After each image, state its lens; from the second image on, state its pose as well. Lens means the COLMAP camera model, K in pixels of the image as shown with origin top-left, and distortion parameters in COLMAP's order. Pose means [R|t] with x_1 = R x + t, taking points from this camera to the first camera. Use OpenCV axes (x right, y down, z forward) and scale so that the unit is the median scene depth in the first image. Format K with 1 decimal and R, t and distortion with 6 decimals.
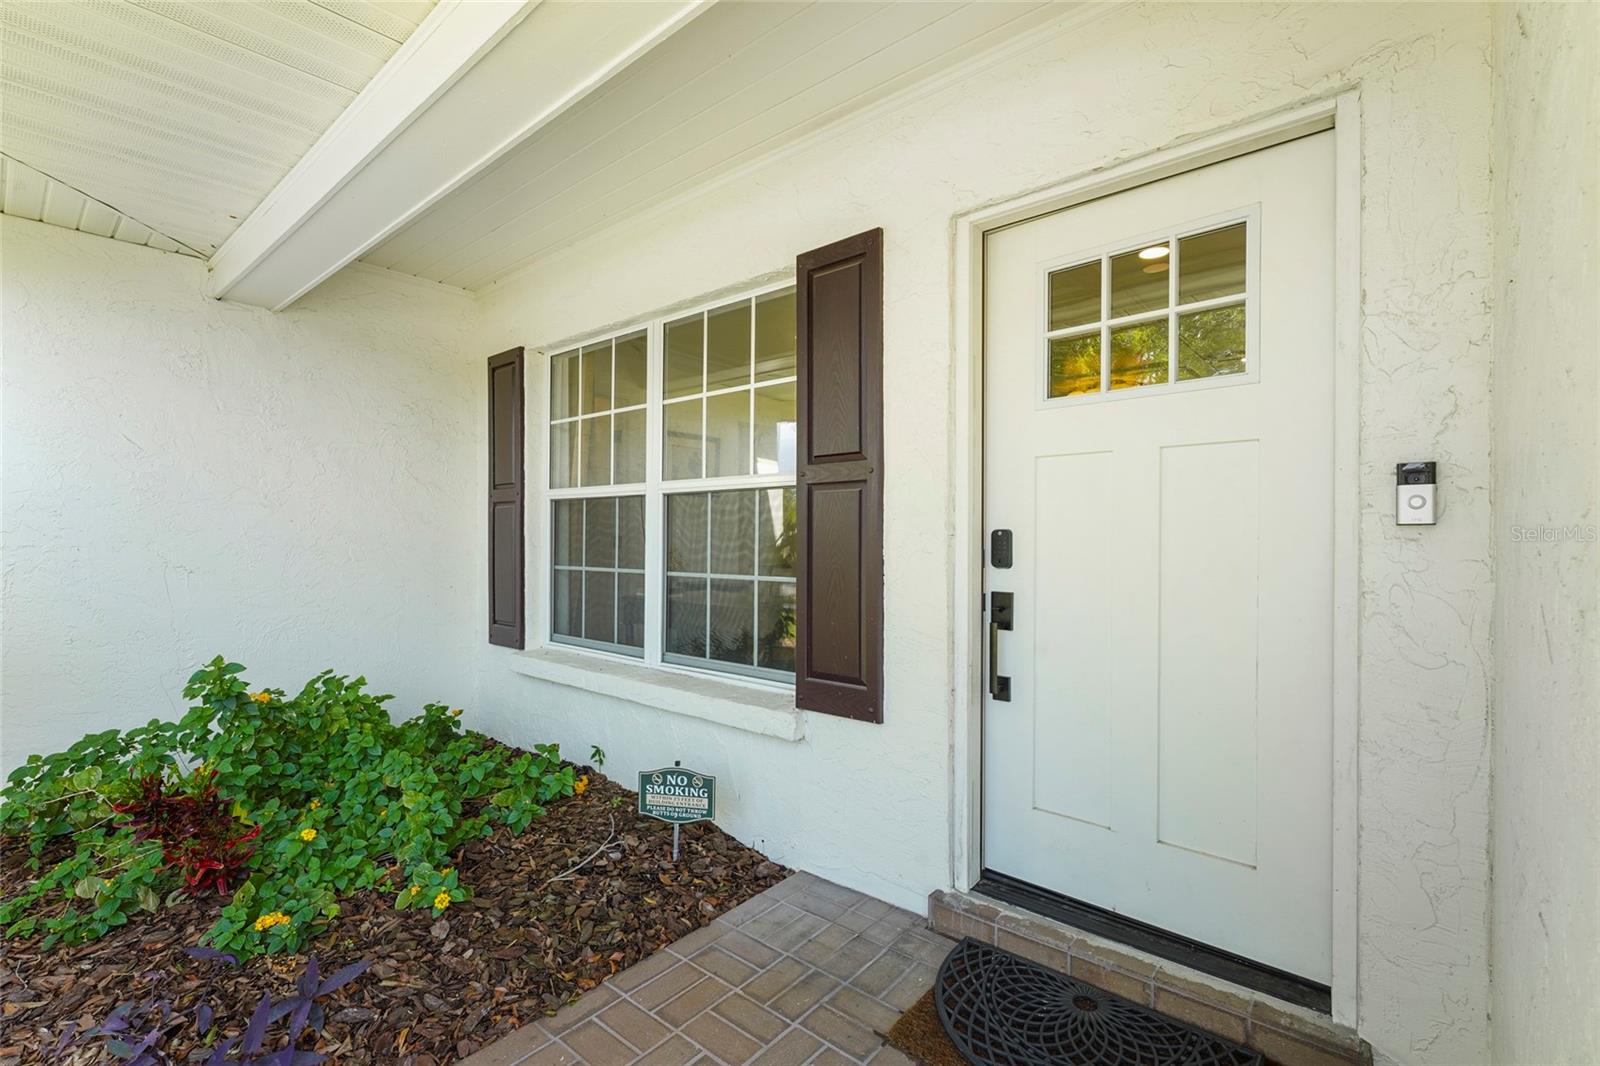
lens RADIAL K [[731.0, 0, 803.3], [0, 731.0, 525.3], [0, 0, 1]] dist [-0.002616, -0.000366]
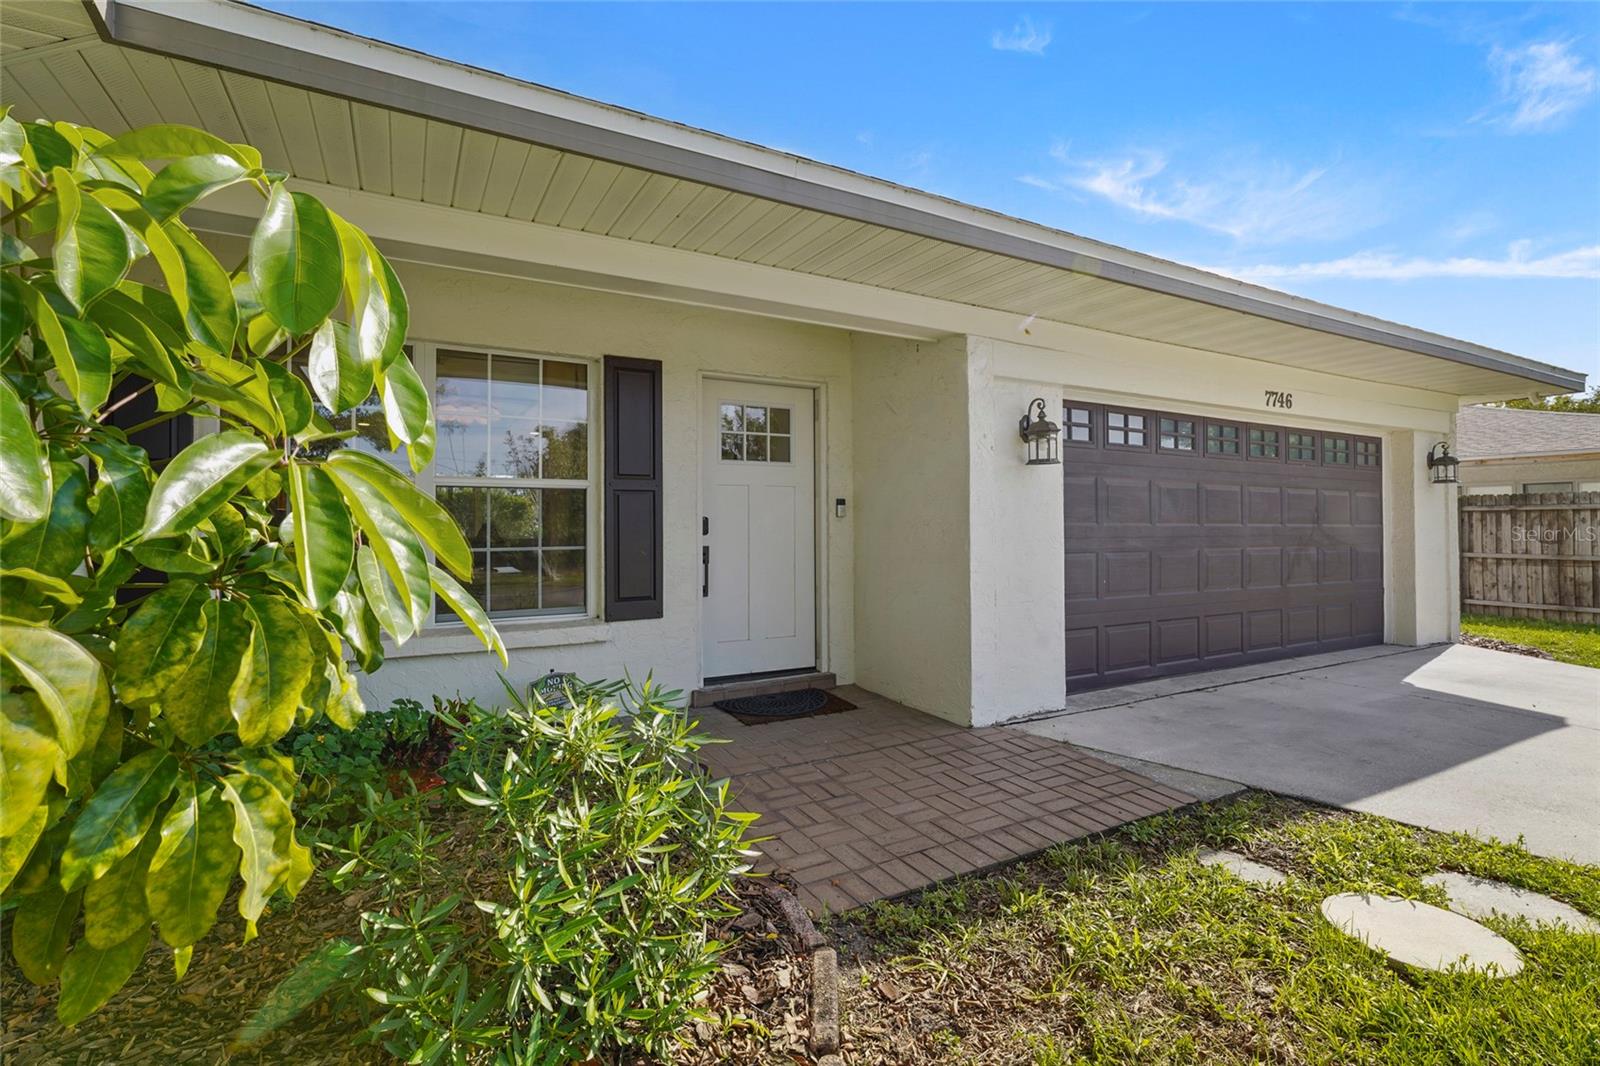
lens RADIAL K [[731.0, 0, 803.3], [0, 731.0, 525.3], [0, 0, 1]] dist [-0.002616, -0.000366]
pose [[0.322400, 0.013037, 0.946514, -1.682618], [0.004172, 0.999876, -0.015193, 0.061706], [-0.946594, 0.008847, 0.322306, 0.028791]]
